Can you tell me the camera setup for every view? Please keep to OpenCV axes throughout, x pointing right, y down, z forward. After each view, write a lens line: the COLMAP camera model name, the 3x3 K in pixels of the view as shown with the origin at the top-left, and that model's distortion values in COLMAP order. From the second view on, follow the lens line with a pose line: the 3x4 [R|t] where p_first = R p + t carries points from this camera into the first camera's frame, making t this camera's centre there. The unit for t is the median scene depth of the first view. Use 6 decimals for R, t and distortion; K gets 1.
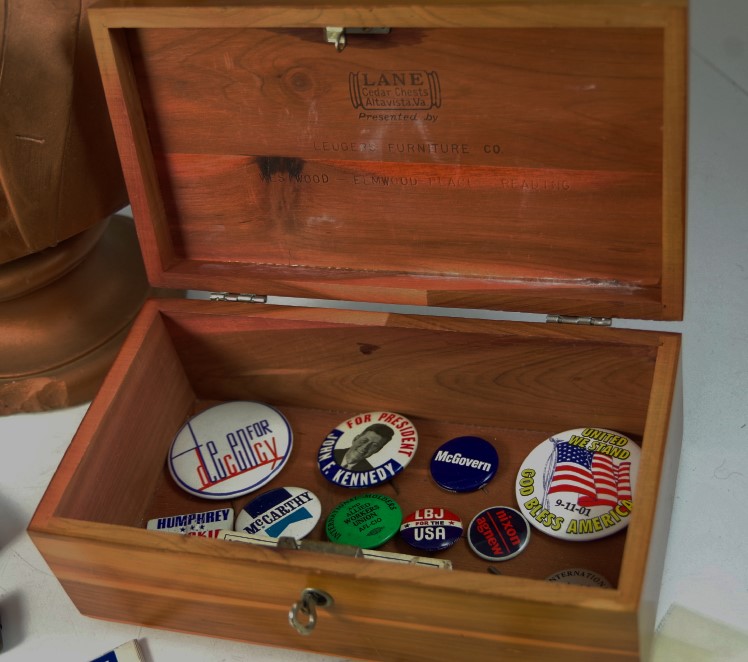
lens RADIAL K [[1303.4, 0, 382.8], [0, 1303.4, 333.4], [0, 0, 1]] dist [0.005159, -0.119559]
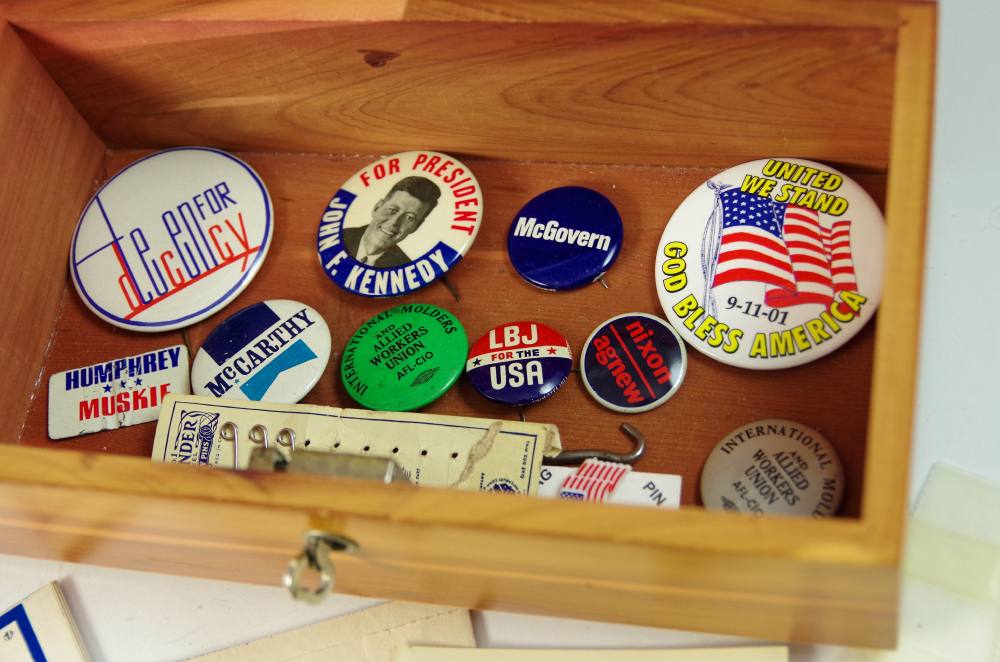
lens RADIAL K [[1614.6, 0, 500.0], [0, 1614.6, 331.0], [0, 0, 1]] dist [-0.041360, -0.142623]
pose [[0.994839, -0.101299, 0.005818, 0.025622], [0.095419, 0.953503, 0.285879, -0.071961], [-0.034507, -0.283849, 0.958248, 0.300695]]
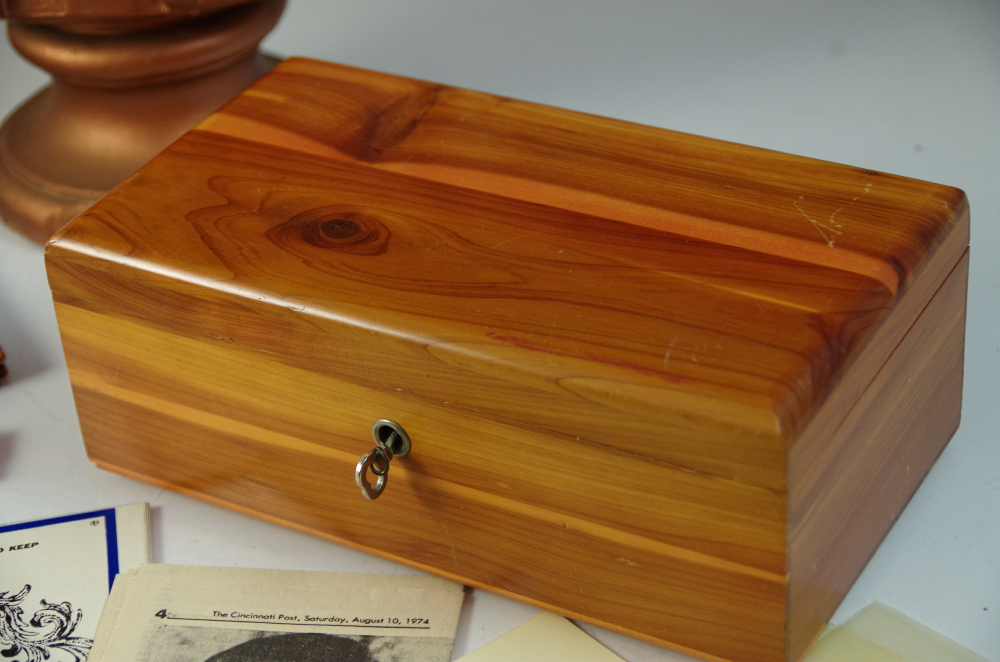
lens RADIAL K [[2313.8, 0, 500.0], [0, 2313.8, 331.0], [0, 0, 1]] dist [-0.054216, -0.280956]
pose [[0.961418, 0.232108, -0.147651, 0.166904], [-0.255835, 0.951695, -0.169780, 0.309851], [0.101111, 0.201004, 0.974358, -0.257438]]
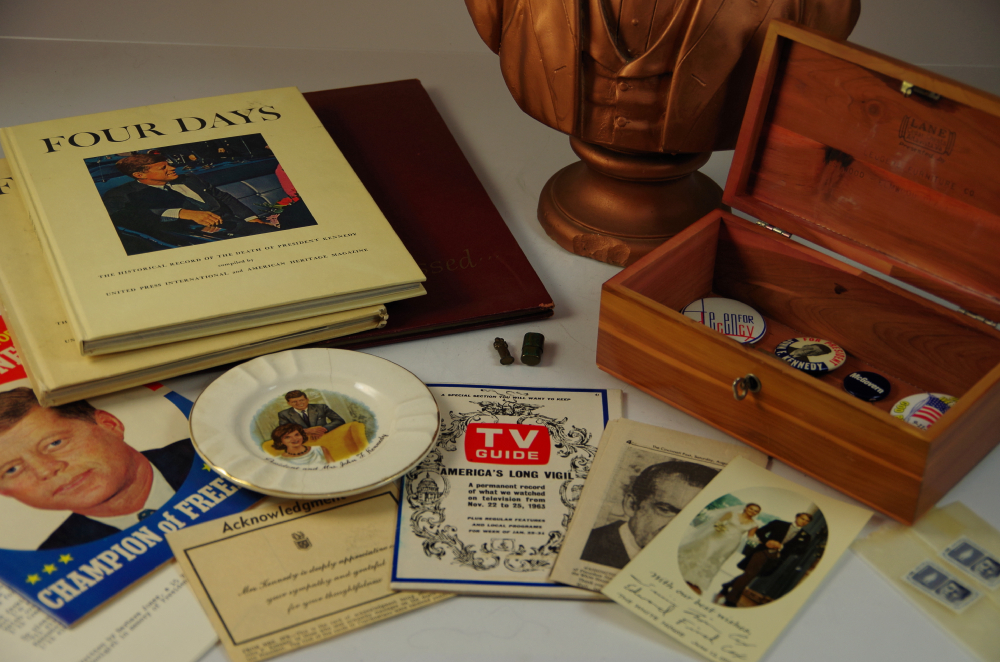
lens RADIAL K [[1875.3, 0, 500.0], [0, 1875.3, 331.0], [0, 0, 1]] dist [0.022509, -0.117125]
pose [[0.884522, 0.411903, -0.218989, 0.138607], [-0.441633, 0.890590, -0.108671, 0.473592], [0.150268, 0.192835, 0.969657, -1.177486]]
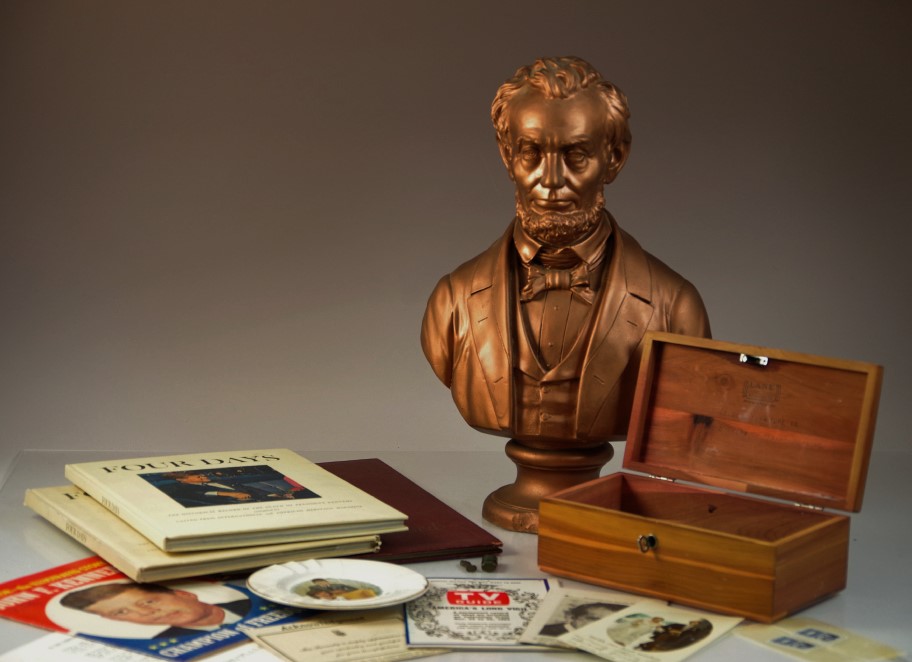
lens RADIAL K [[2477.3, 0, 456.0], [0, 2477.3, 331.0], [0, 0, 1]] dist [0.093659, 0.621203]
pose [[0.909816, 0.266421, -0.318206, 0.812893], [-0.398300, 0.775940, -0.489157, 1.918681], [0.116587, 0.571784, 0.812078, -2.453150]]
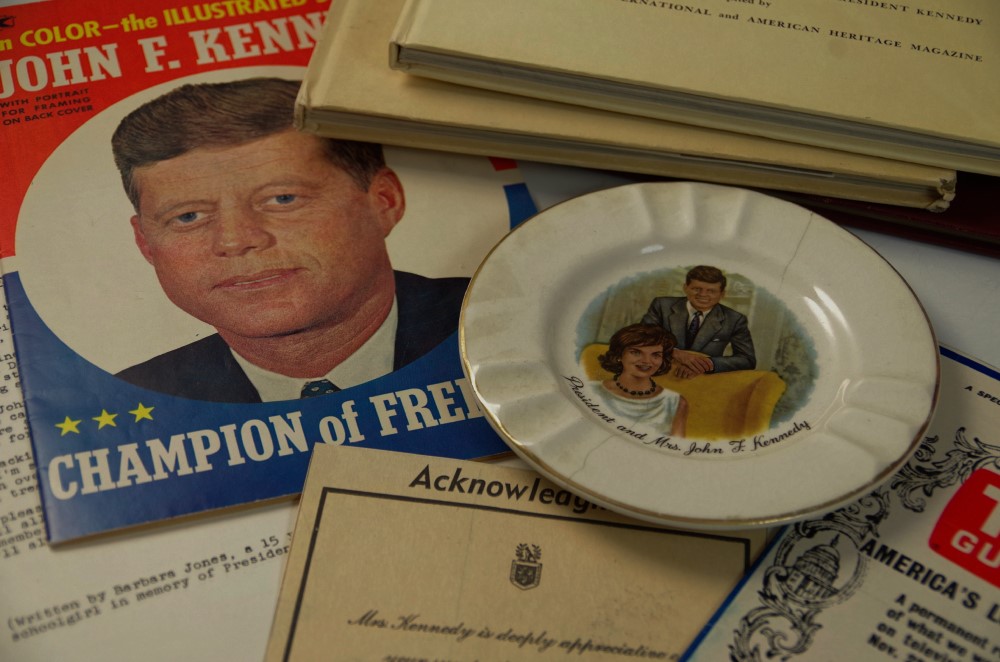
lens RADIAL K [[1977.7, 0, 500.0], [0, 1977.7, 331.0], [0, 0, 1]] dist [-0.048508, -0.251964]
pose [[0.500065, 0.745622, -0.440435, -0.020255], [-0.703690, 0.646295, 0.295166, 0.163371], [0.504733, 0.162327, 0.847876, -0.184482]]
